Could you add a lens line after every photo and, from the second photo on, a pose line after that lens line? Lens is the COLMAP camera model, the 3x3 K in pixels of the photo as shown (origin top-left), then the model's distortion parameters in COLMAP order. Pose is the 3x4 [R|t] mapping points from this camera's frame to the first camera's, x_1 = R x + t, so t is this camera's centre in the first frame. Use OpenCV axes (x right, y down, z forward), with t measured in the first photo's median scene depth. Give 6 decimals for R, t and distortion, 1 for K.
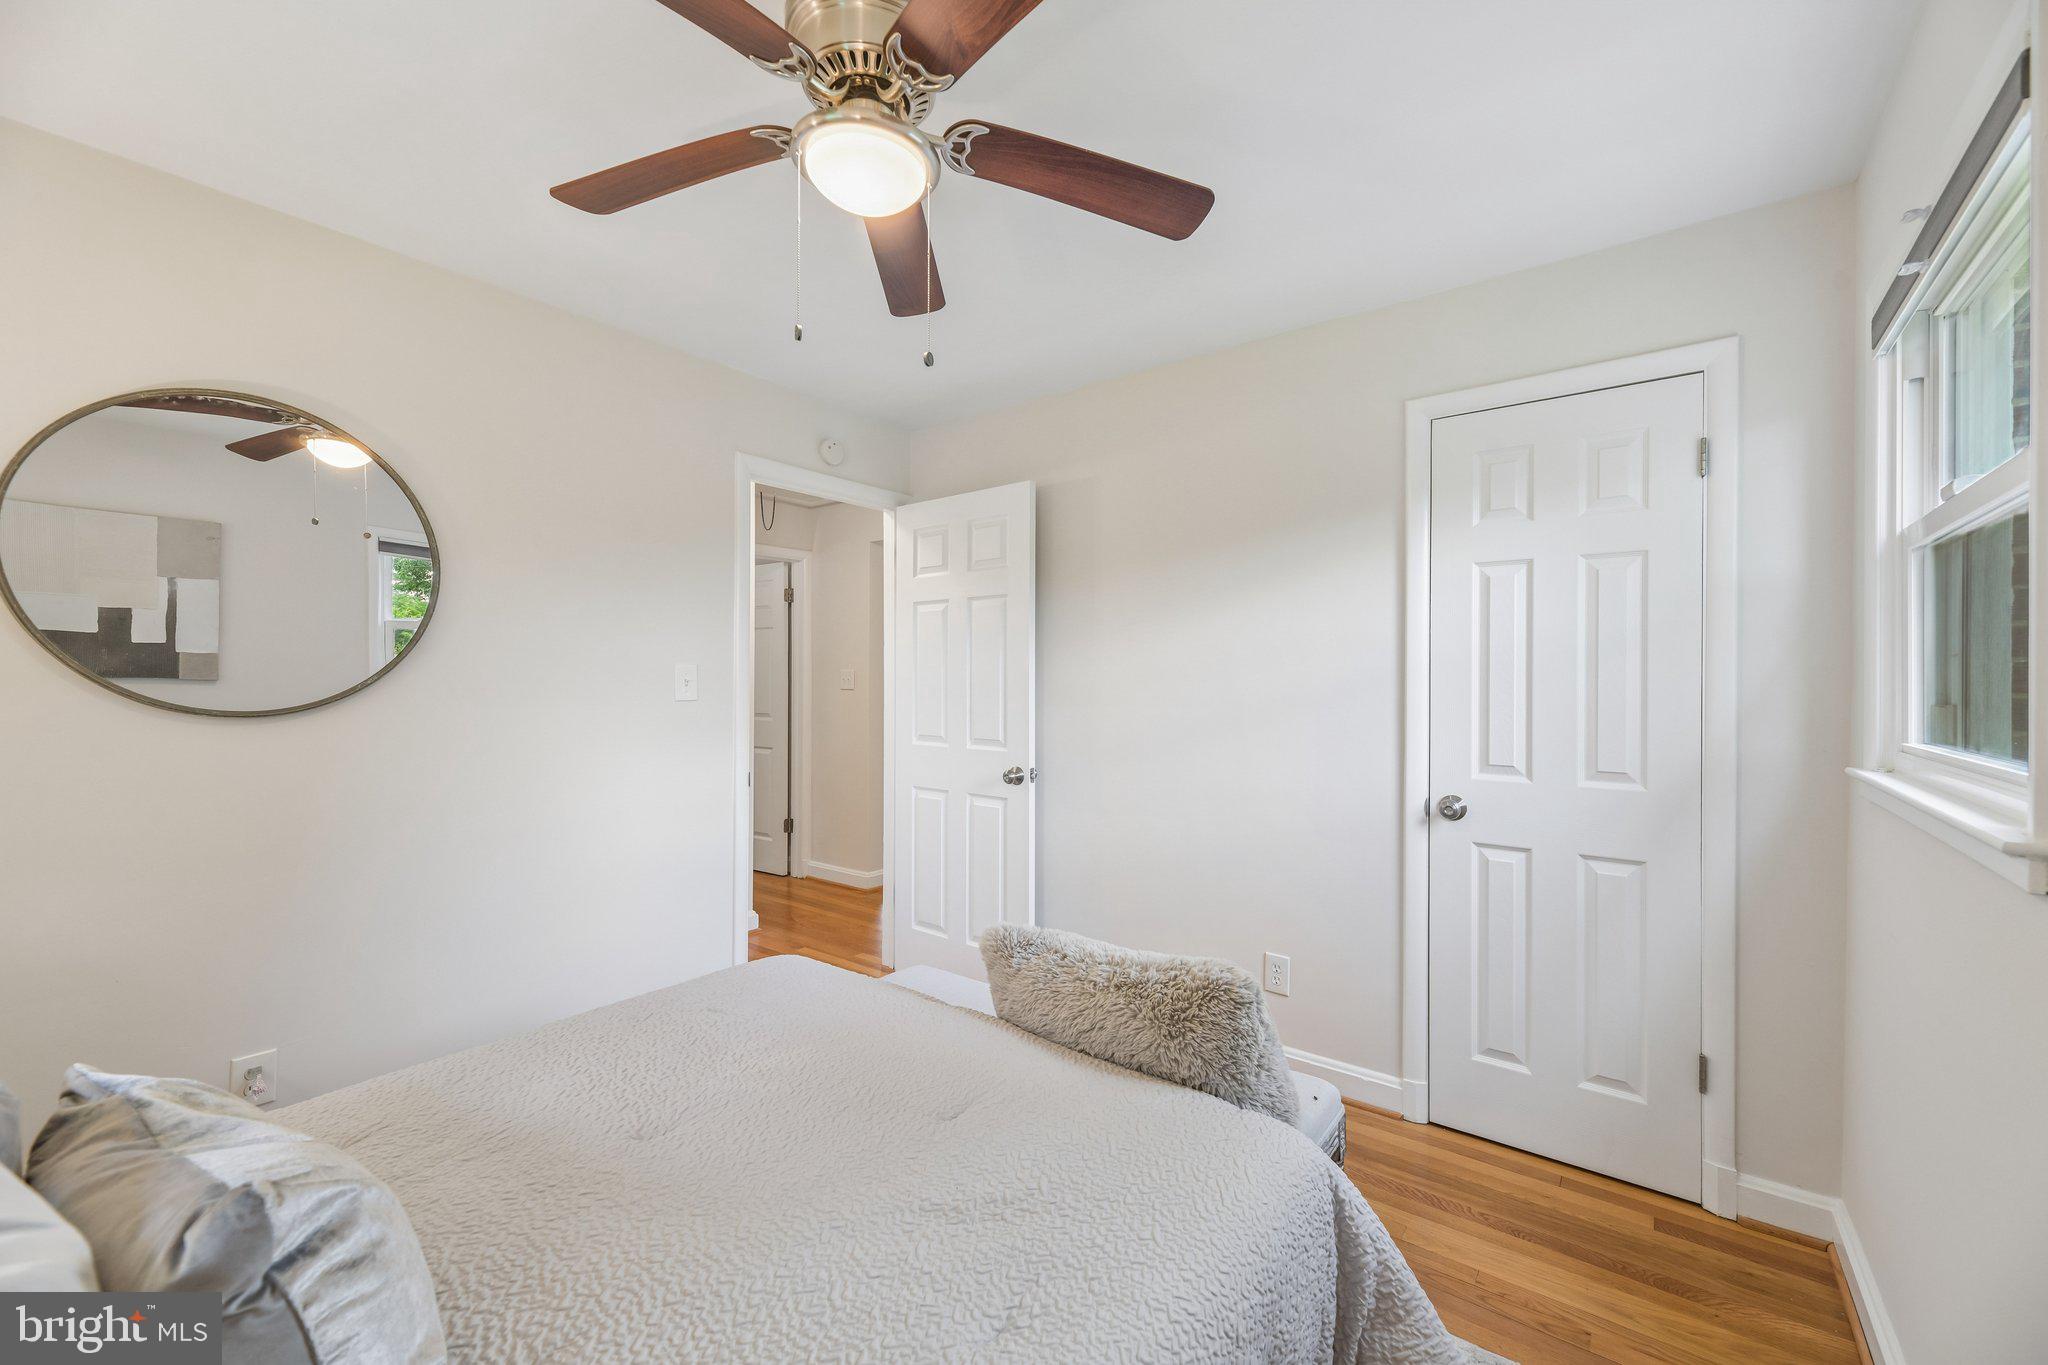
lens RADIAL K [[825.5, 0, 1027.0], [0, 825.5, 677.9], [0, 0, 1]] dist [0.021127, 0.000584]
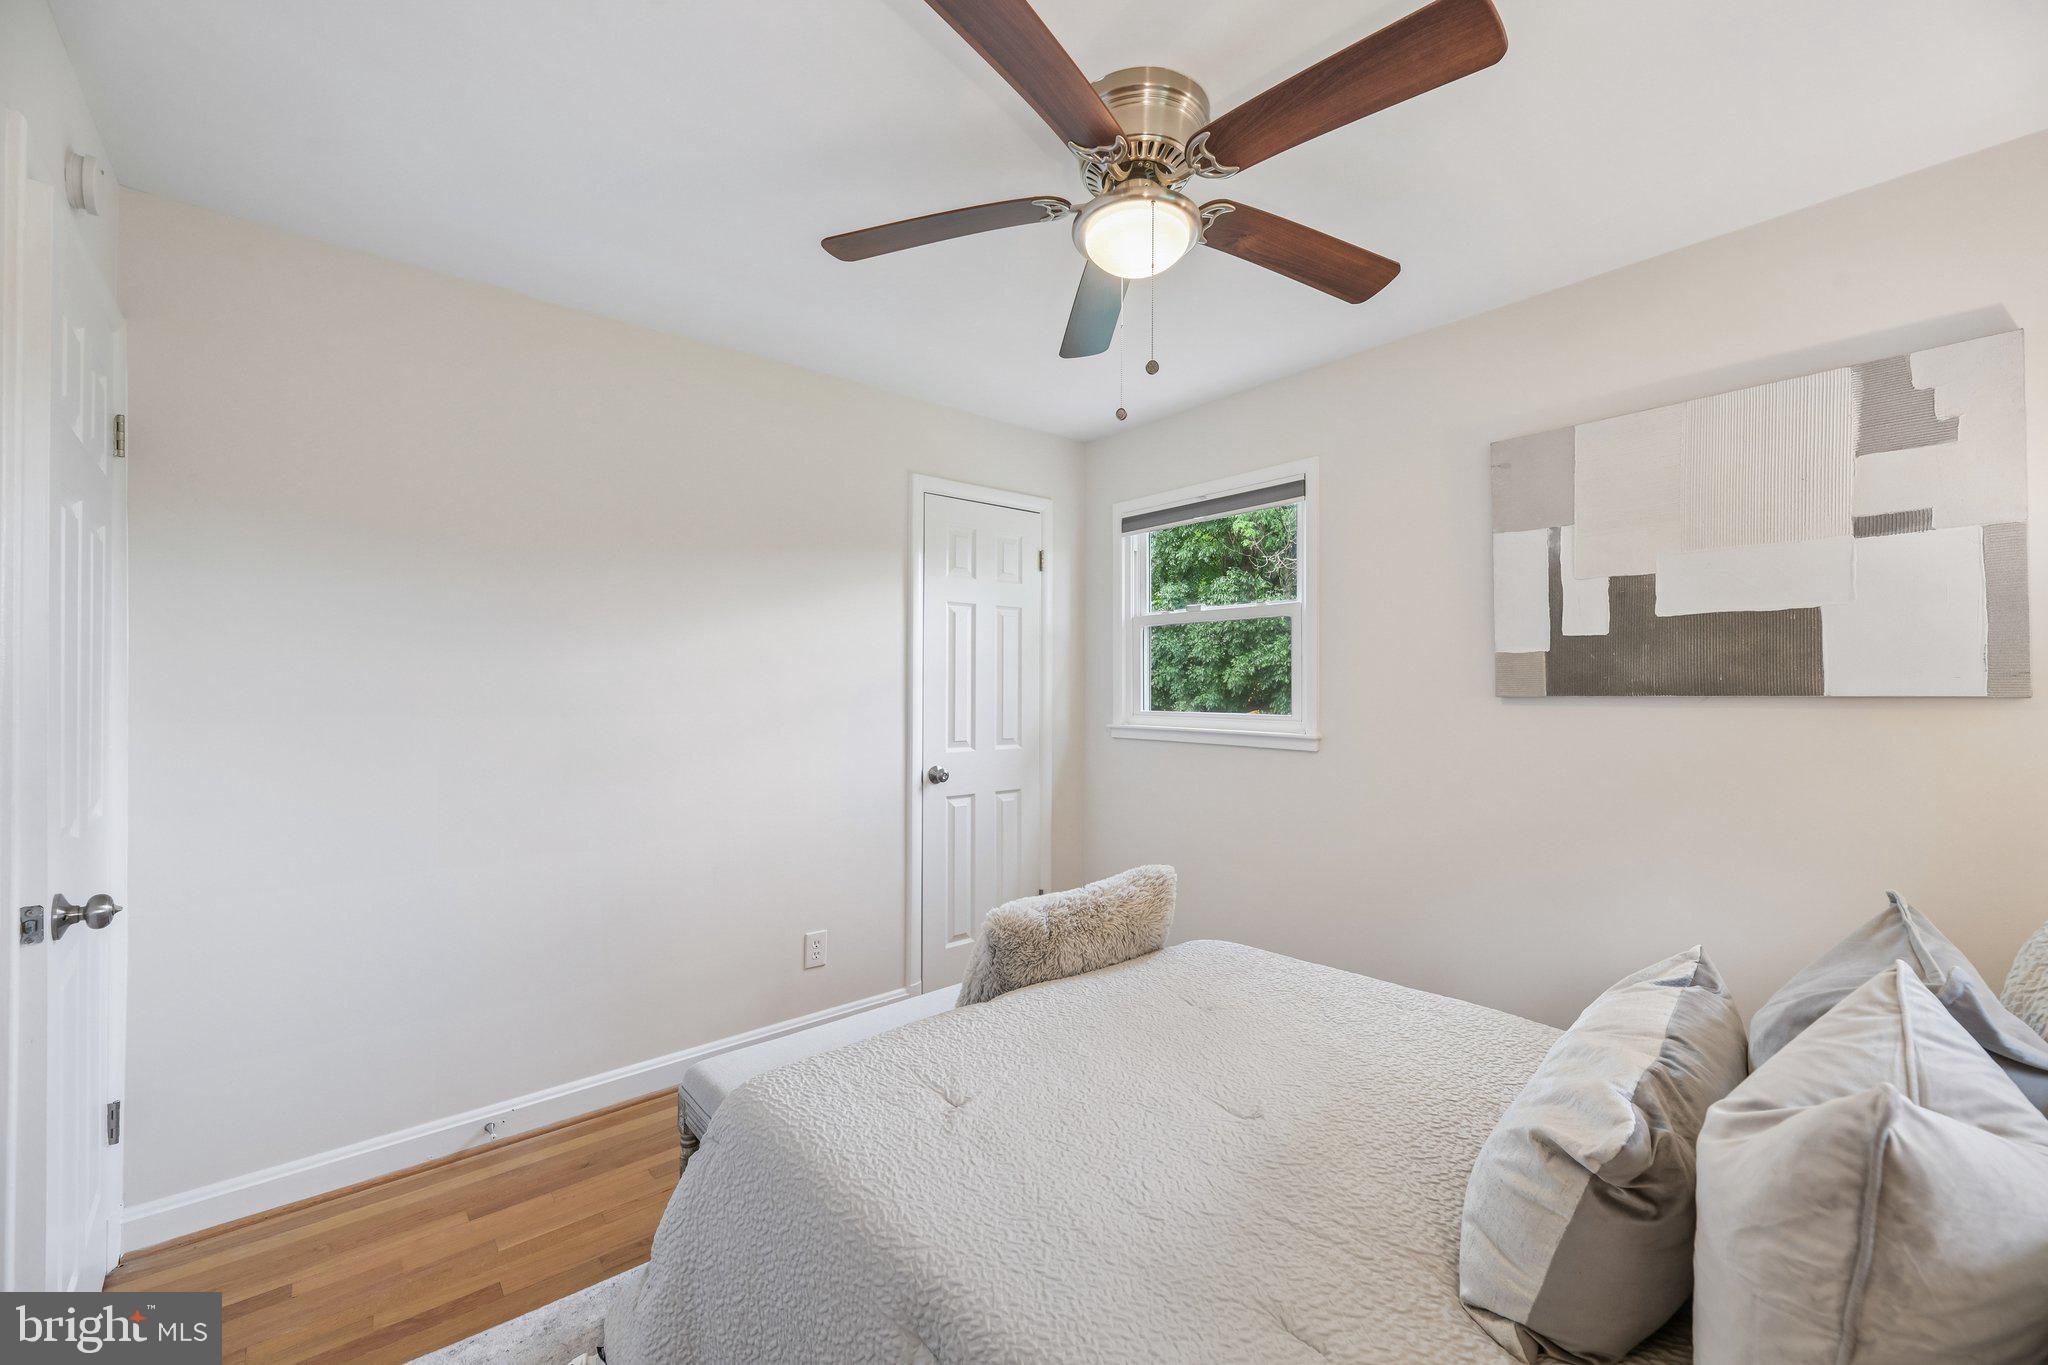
lens RADIAL K [[825.5, 0, 1029.1], [0, 825.5, 682.0], [0, 0, 1]] dist [0.021127, 0.000584]
pose [[0.202220, 0.001243, 0.979339, -0.841634], [-0.001966, 0.999998, -0.000863, 0.001144], [-0.979338, -0.001751, 0.202222, 0.584144]]
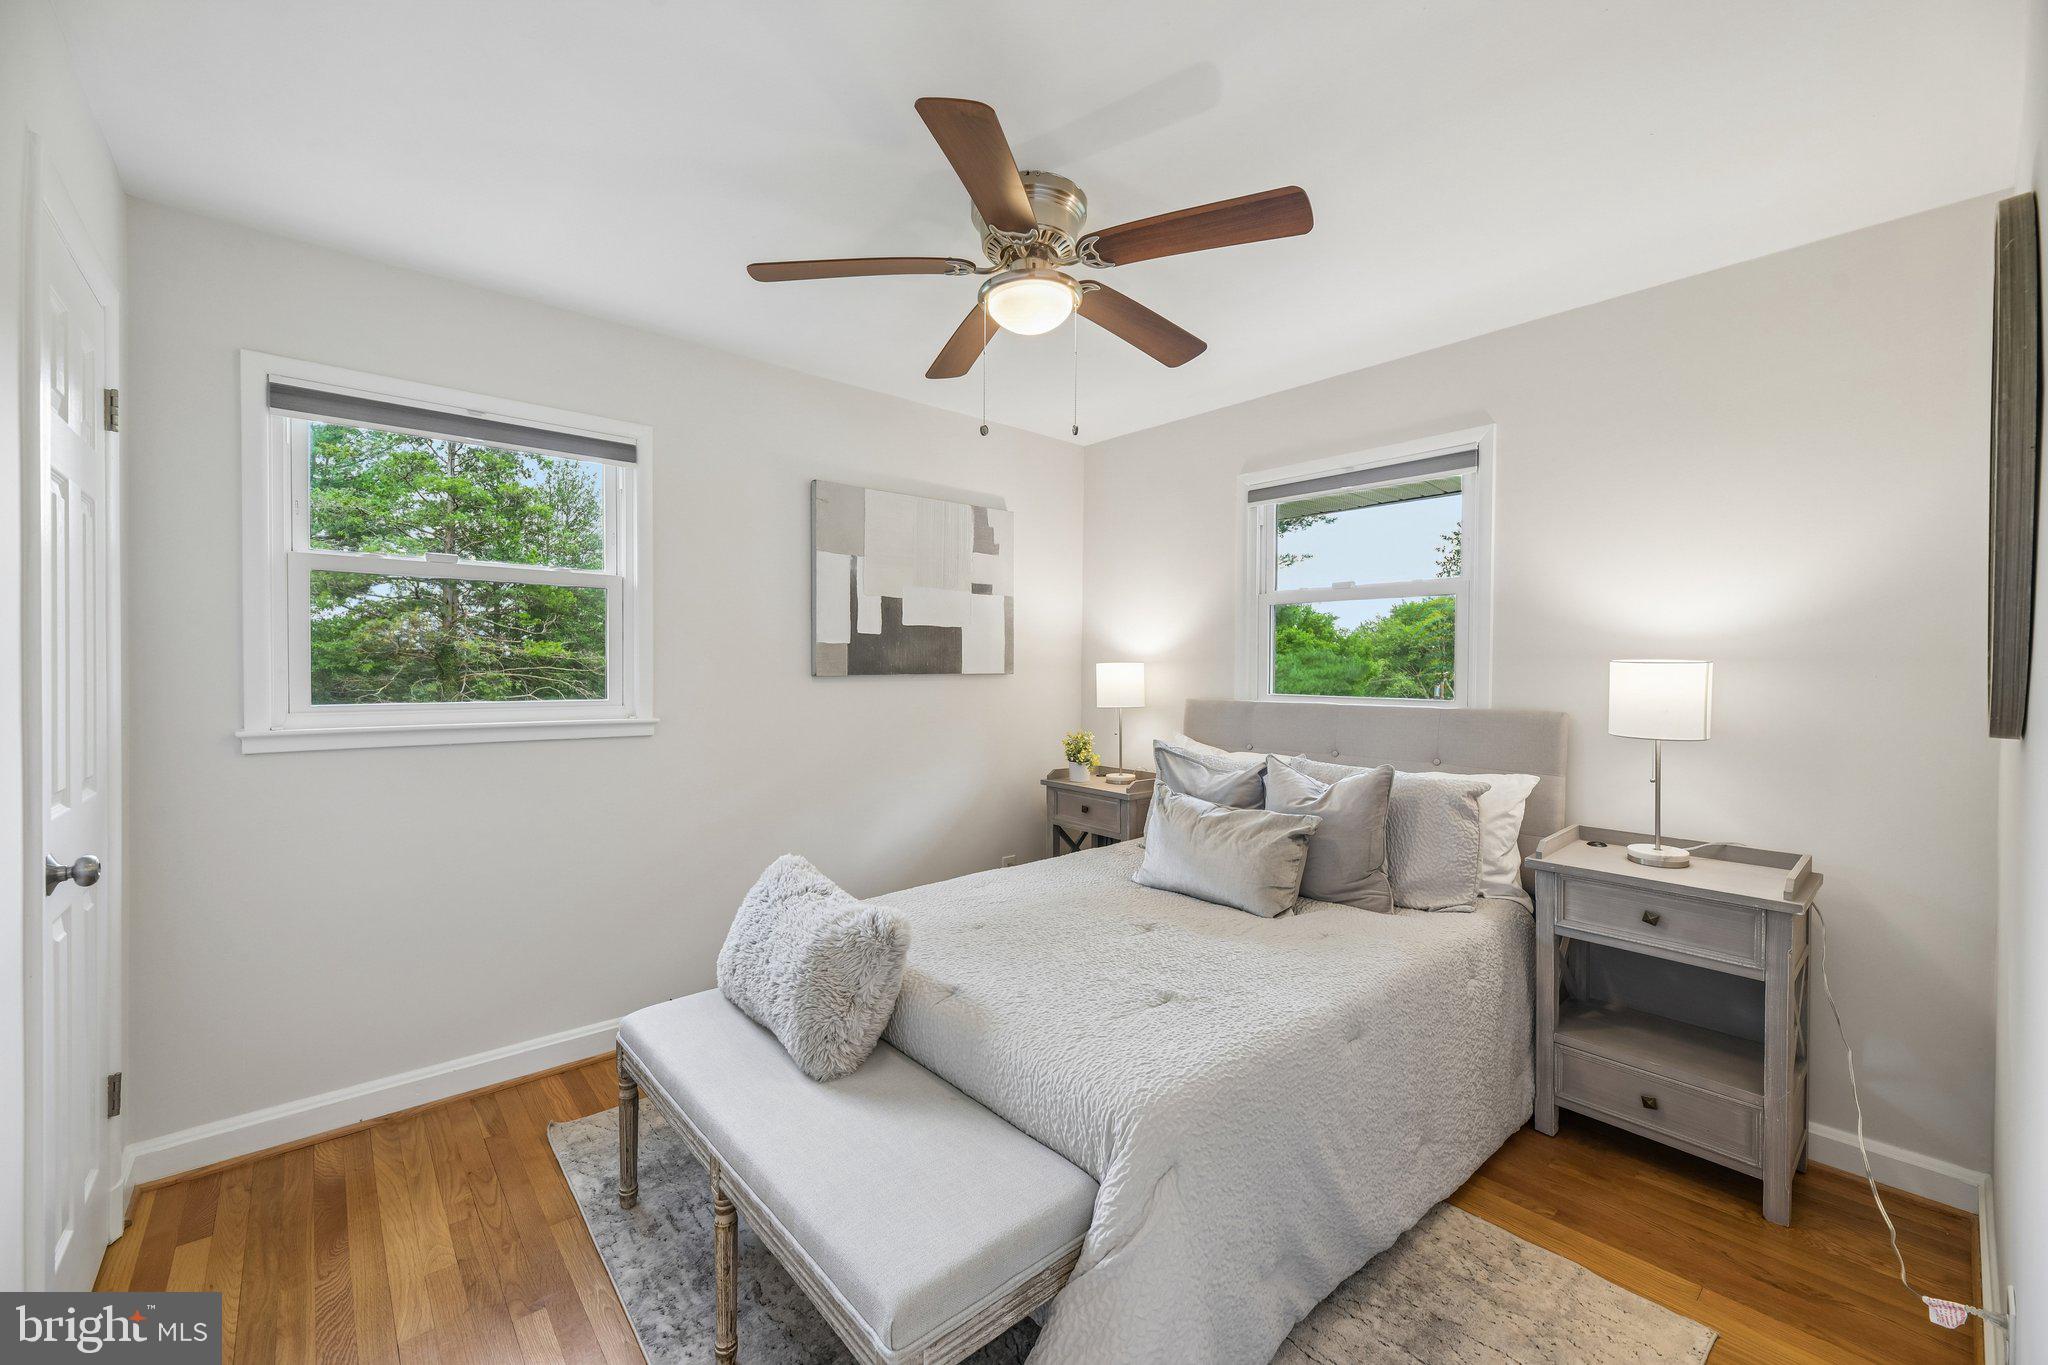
lens RADIAL K [[825.5, 0, 1036.4], [0, 825.5, 672.3], [0, 0, 1]] dist [0.021127, 0.000584]
pose [[-0.979160, -0.006339, 0.202991, -0.309841], [-0.006608, 0.999978, -0.000646, 0.009605], [-0.202983, -0.001973, -0.979180, 1.497752]]
